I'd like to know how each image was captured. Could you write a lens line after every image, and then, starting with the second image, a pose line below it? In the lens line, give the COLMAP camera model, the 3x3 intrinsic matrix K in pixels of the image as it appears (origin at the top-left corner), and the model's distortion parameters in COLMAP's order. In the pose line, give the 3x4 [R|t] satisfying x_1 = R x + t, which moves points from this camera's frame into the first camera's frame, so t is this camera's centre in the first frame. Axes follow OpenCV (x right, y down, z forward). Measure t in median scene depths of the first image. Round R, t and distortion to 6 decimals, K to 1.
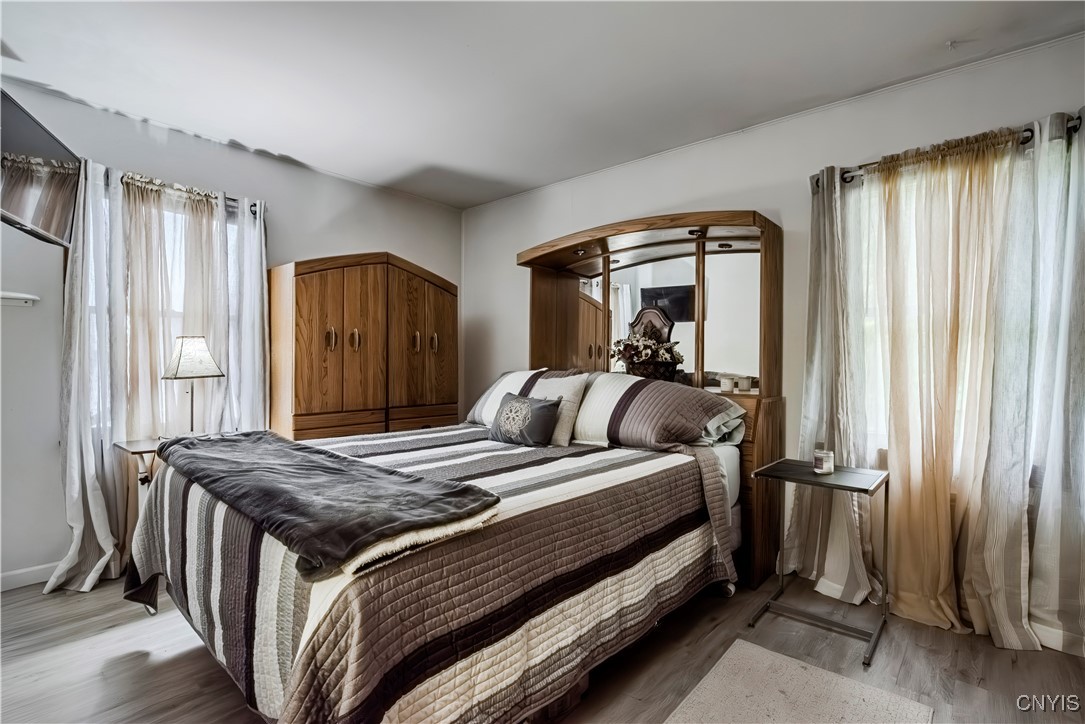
lens RADIAL K [[519.9, 0, 509.7], [0, 519.9, 370.3], [0, 0, 1]] dist [-0.002275, -0.000298]
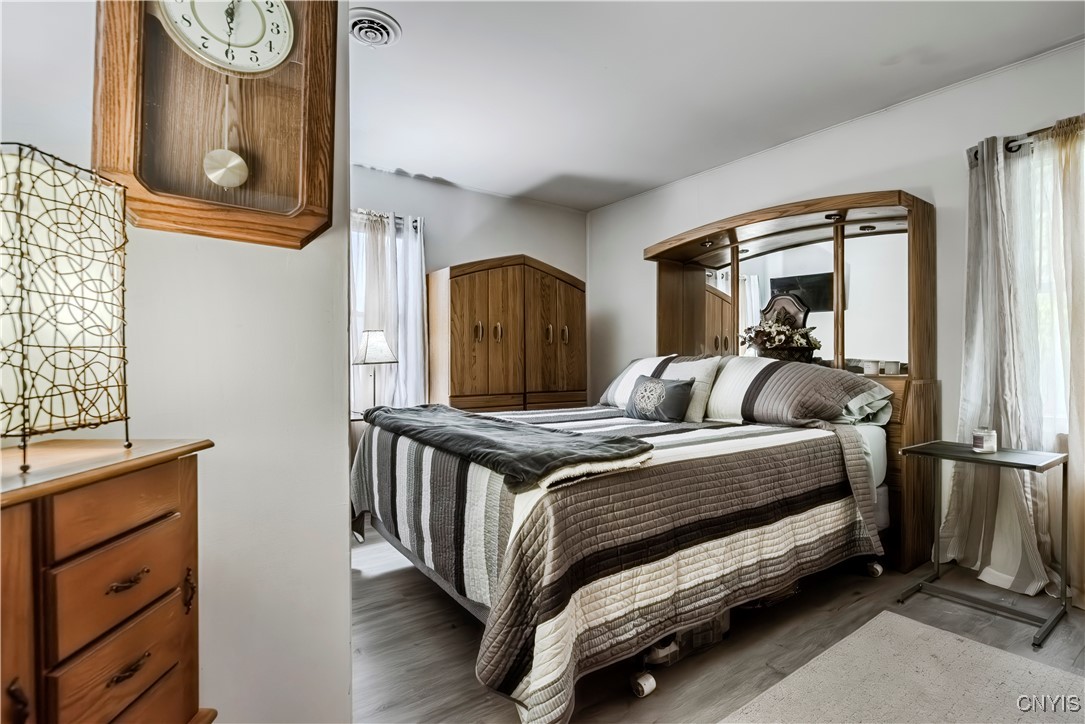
lens RADIAL K [[519.9, 0, 489.5], [0, 519.9, 365.3], [0, 0, 1]] dist [-0.002275, -0.000298]
pose [[0.970384, -0.005779, -0.241498, -0.051264], [0.001941, 0.999868, -0.016128, 0.041406], [0.241559, 0.015182, 0.970267, -0.144631]]
